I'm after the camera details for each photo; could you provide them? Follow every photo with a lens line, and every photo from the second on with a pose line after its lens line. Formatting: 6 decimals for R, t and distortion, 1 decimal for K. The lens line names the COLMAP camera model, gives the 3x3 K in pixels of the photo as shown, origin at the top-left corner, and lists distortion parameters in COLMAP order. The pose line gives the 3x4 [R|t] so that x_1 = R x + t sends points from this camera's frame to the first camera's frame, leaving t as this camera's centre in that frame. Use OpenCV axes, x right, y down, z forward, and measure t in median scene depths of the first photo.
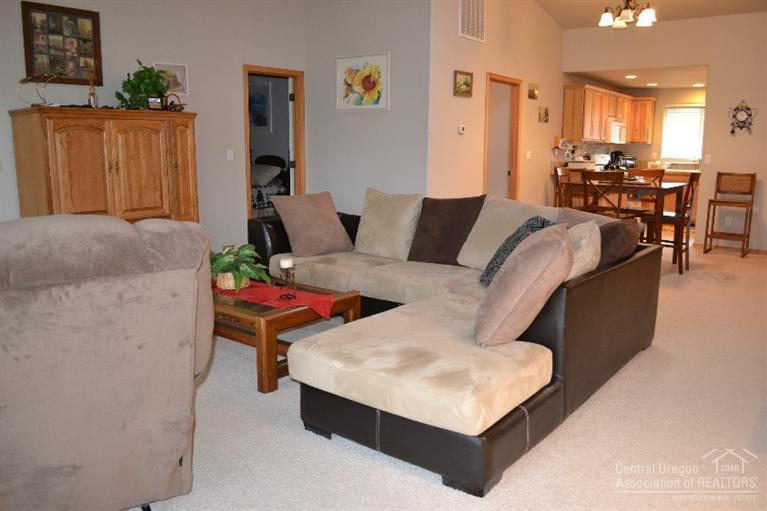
lens RADIAL K [[623.1, 0, 384.0], [0, 623.1, 254.6], [0, 0, 1]] dist [-0.060523, -0.008183]
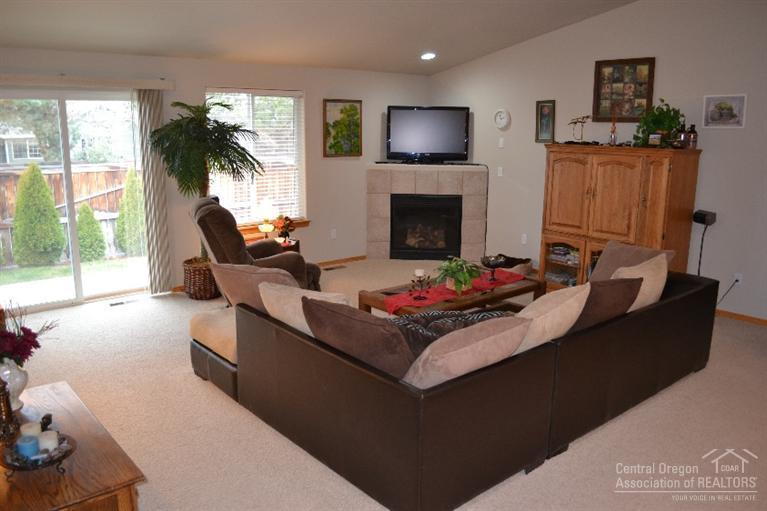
lens RADIAL K [[623.1, 0, 383.5], [0, 623.1, 255.7], [0, 0, 1]] dist [-0.060523, -0.008183]
pose [[-0.197386, 0.194070, -0.960924, 0.808409], [-0.183814, 0.955497, 0.230732, -0.224155], [0.962939, 0.222175, -0.152929, 0.798232]]
